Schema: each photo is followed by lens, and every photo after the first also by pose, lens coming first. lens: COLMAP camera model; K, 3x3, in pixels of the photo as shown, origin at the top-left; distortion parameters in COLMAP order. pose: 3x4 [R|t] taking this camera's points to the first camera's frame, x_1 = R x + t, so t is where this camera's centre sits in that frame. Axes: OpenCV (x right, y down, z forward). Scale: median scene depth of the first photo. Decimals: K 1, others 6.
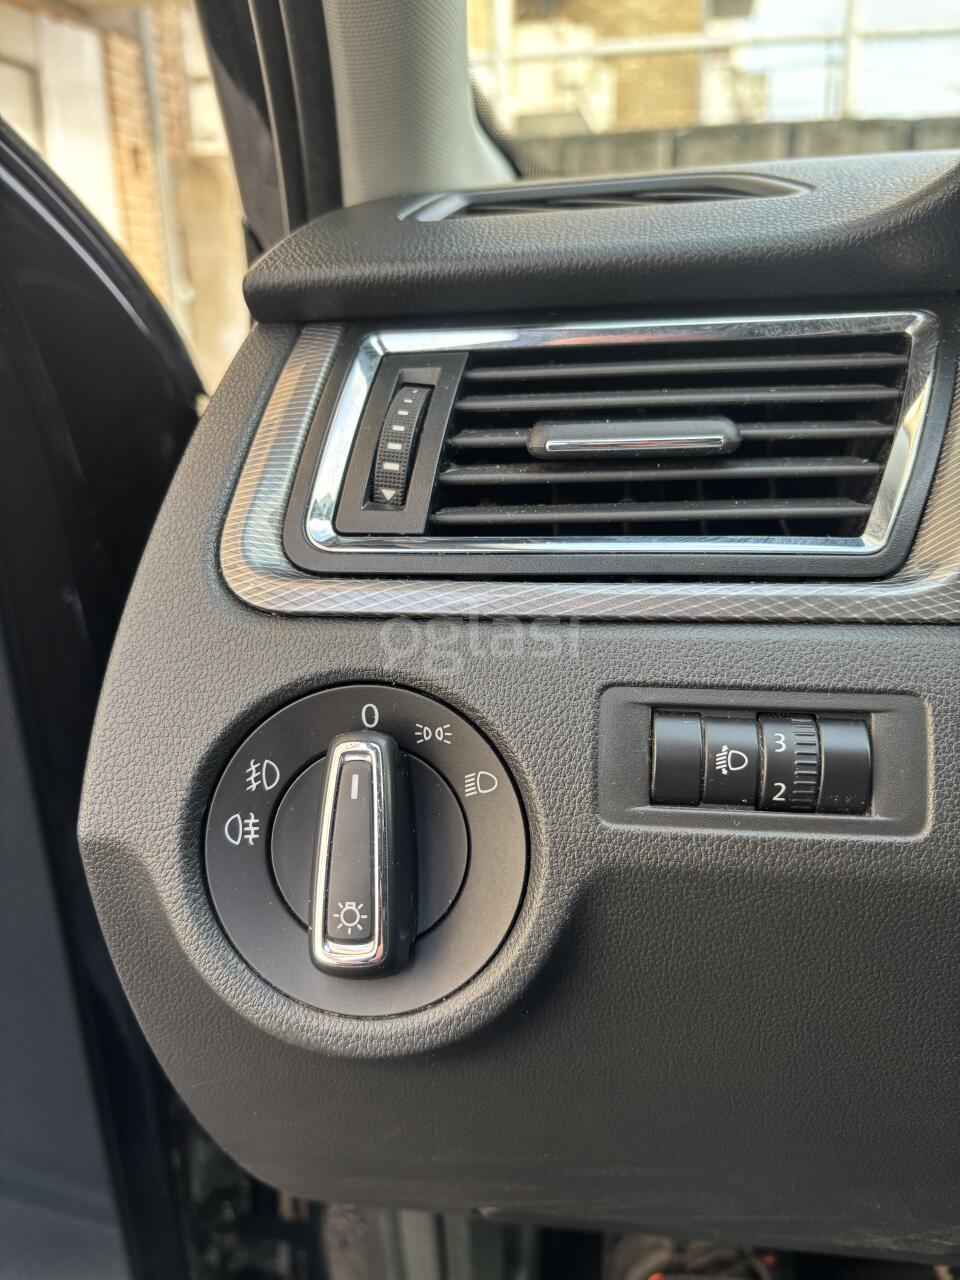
lens RADIAL K [[984.7, 0, 480.0], [0, 984.7, 640.0], [0, 0, 1]] dist [0.012356, -0.033081]
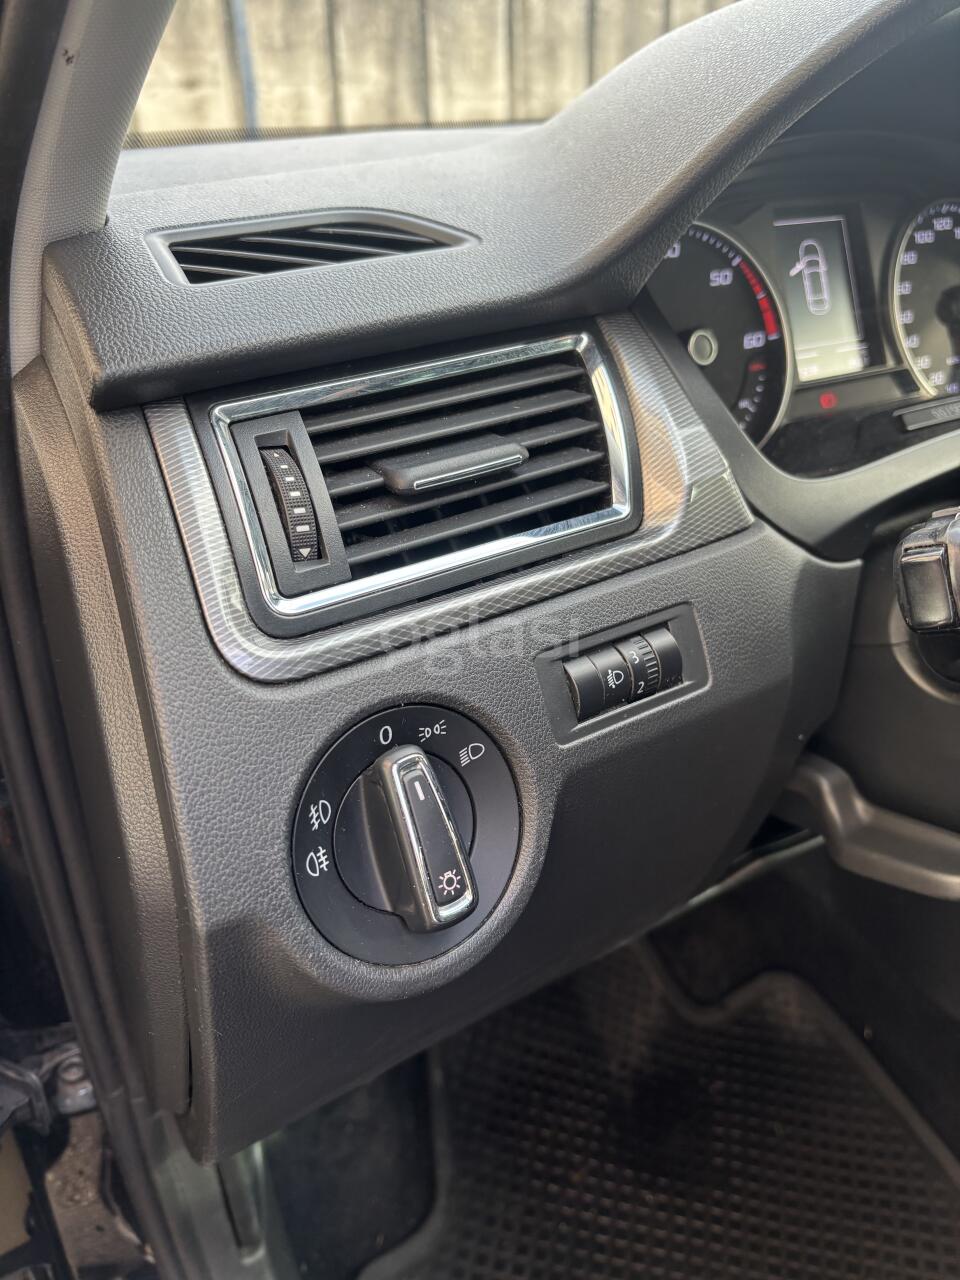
lens RADIAL K [[984.7, 0, 480.0], [0, 984.7, 640.0], [0, 0, 1]] dist [0.012356, -0.033081]
pose [[0.754376, -0.298378, 0.584711, -0.737716], [0.213789, 0.953838, 0.210920, -0.284777], [-0.620654, -0.034108, 0.783342, -0.049567]]
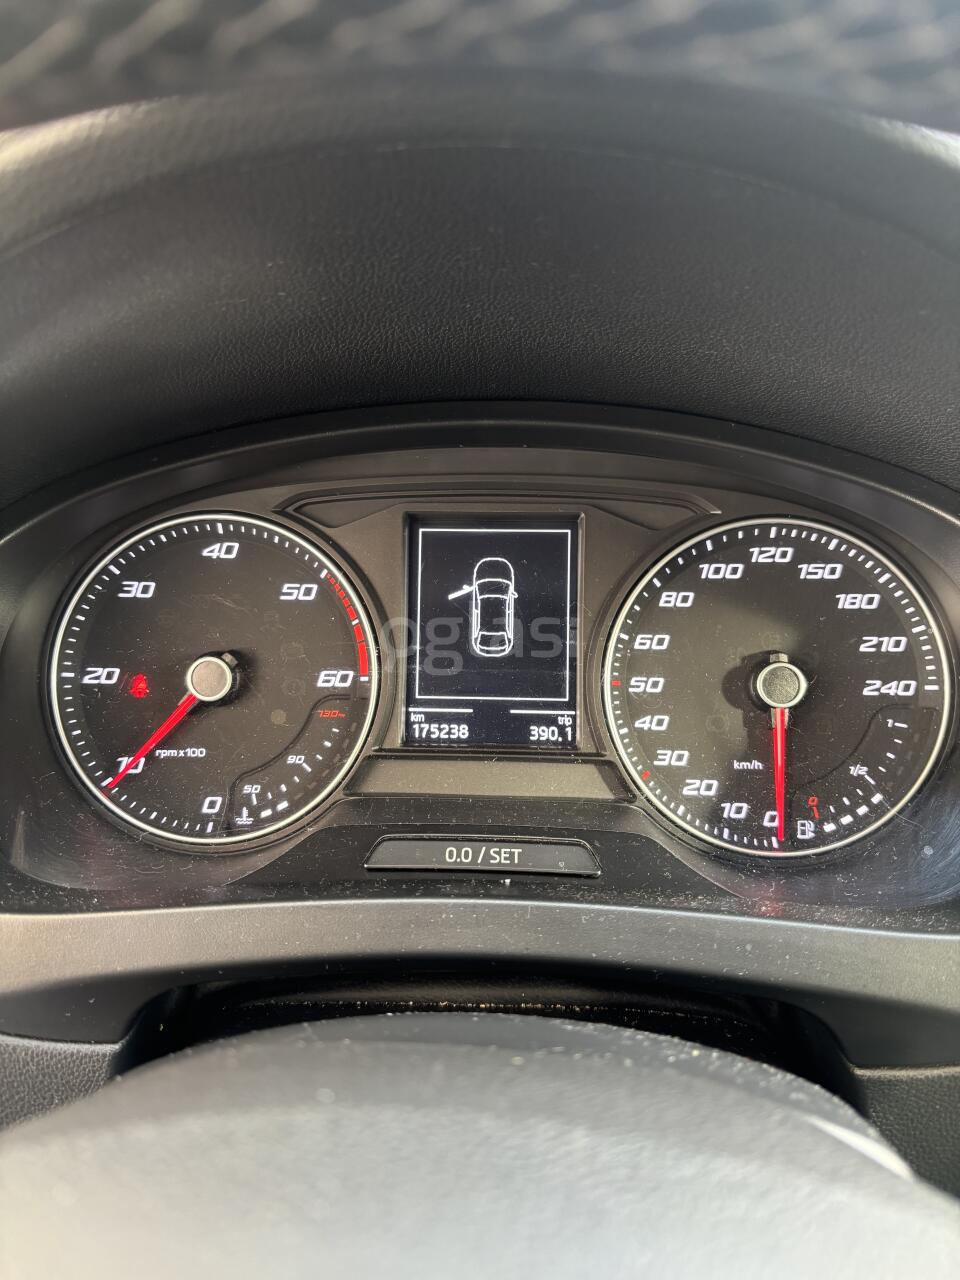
lens RADIAL K [[984.7, 0, 480.0], [0, 984.7, 640.0], [0, 0, 1]] dist [0.012356, -0.033081]
pose [[0.991820, -0.023371, 0.125485, 1.326359], [0.023430, 0.999725, 0.001007, -0.391431], [-0.125474, 0.001941, 0.992095, -0.329793]]
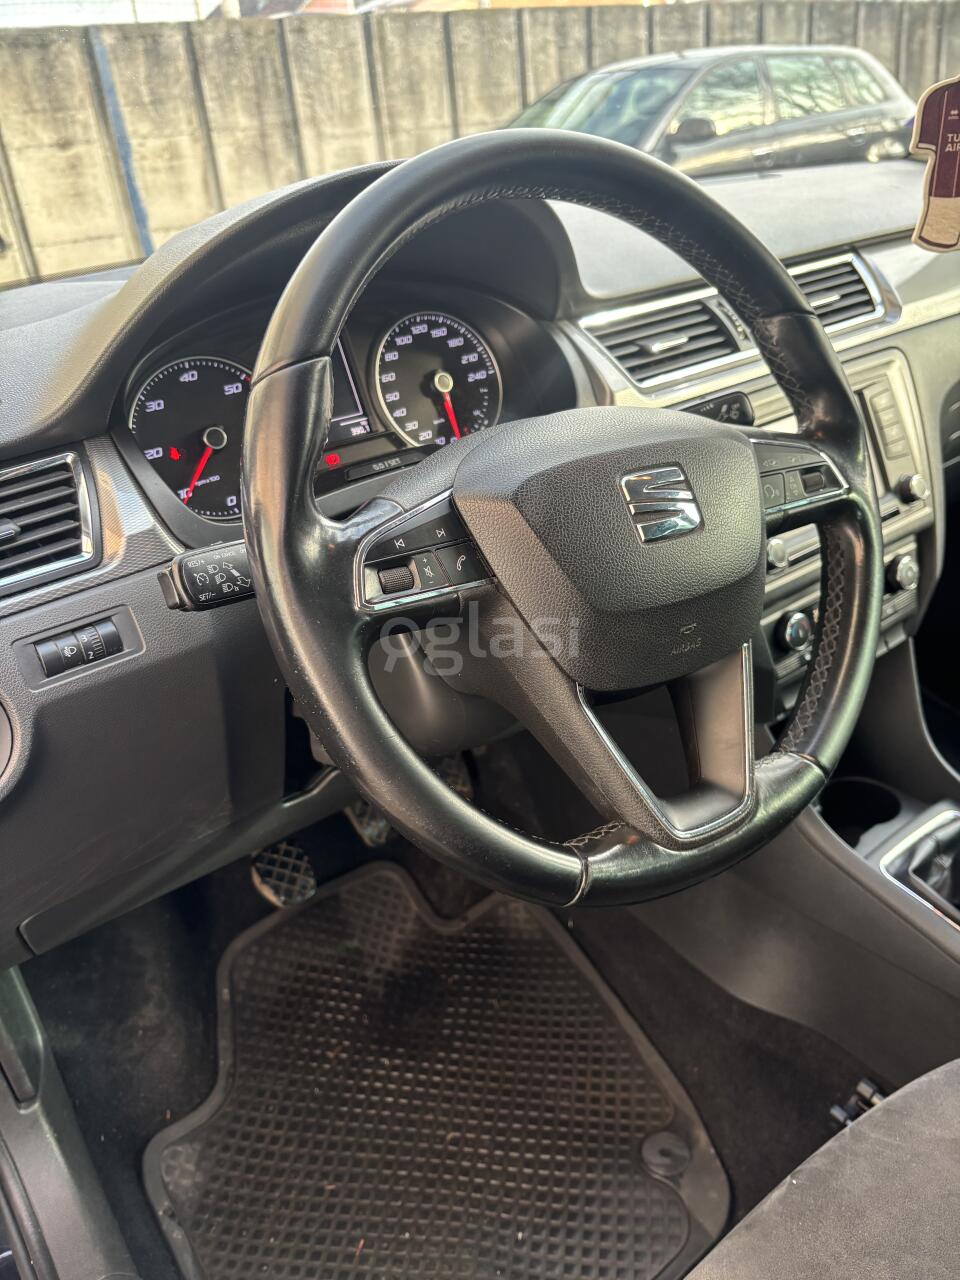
lens RADIAL K [[975.4, 0, 480.0], [0, 975.4, 640.0], [0, 0, 1]] dist [0.001130, -0.002015]
pose [[0.692346, -0.362301, 0.624015, -0.599796], [0.294478, 0.931382, 0.214033, -0.141543], [-0.658741, 0.035574, 0.751528, -1.682492]]
